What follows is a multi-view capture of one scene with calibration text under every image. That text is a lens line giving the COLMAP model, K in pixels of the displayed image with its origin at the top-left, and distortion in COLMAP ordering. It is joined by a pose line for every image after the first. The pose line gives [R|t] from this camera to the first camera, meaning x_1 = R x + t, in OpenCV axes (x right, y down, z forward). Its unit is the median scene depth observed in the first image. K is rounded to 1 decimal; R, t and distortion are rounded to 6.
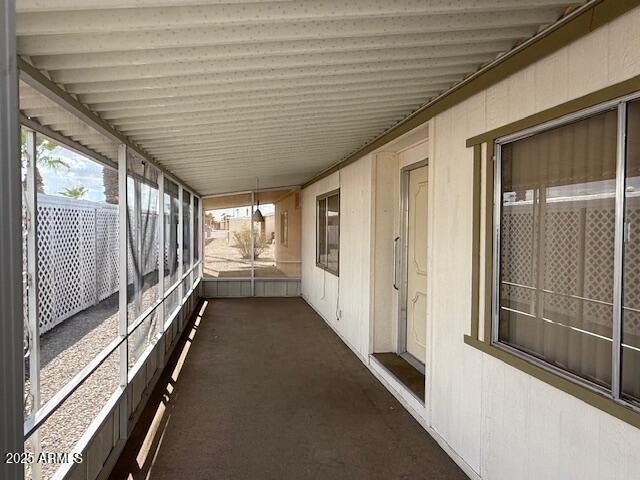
lens RADIAL K [[404.3, 0, 298.5], [0, 404.3, 237.1], [0, 0, 1]] dist [-0.001907, 0.000084]
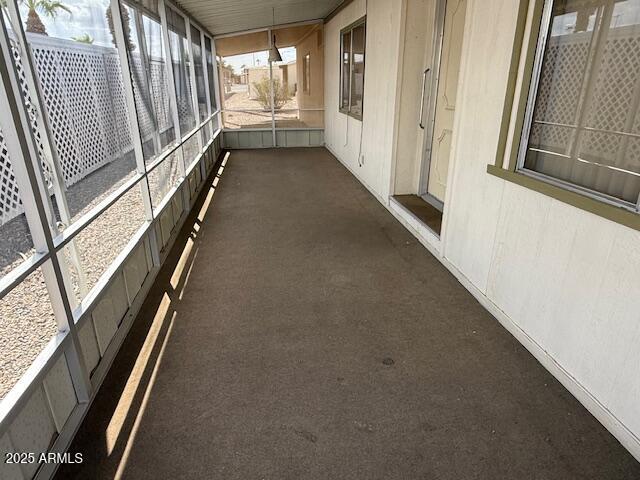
lens RADIAL K [[404.3, 0, 298.5], [0, 404.3, 237.1], [0, 0, 1]] dist [-0.001907, 0.000084]
pose [[0.997883, -0.003988, -0.064909, 0.011886], [0.025810, 0.940430, 0.339006, 0.032518], [0.059690, -0.339963, 0.938542, 0.009154]]
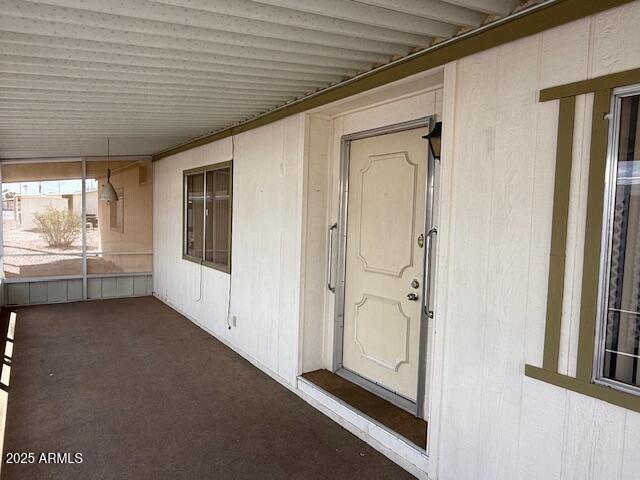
lens RADIAL K [[404.3, 0, 298.5], [0, 404.3, 237.1], [0, 0, 1]] dist [-0.001907, 0.000084]
pose [[0.903022, -0.006872, 0.429540, -0.126668], [-0.010423, 0.999227, 0.037898, -0.004027], [-0.429468, -0.038700, 0.902252, 0.258308]]
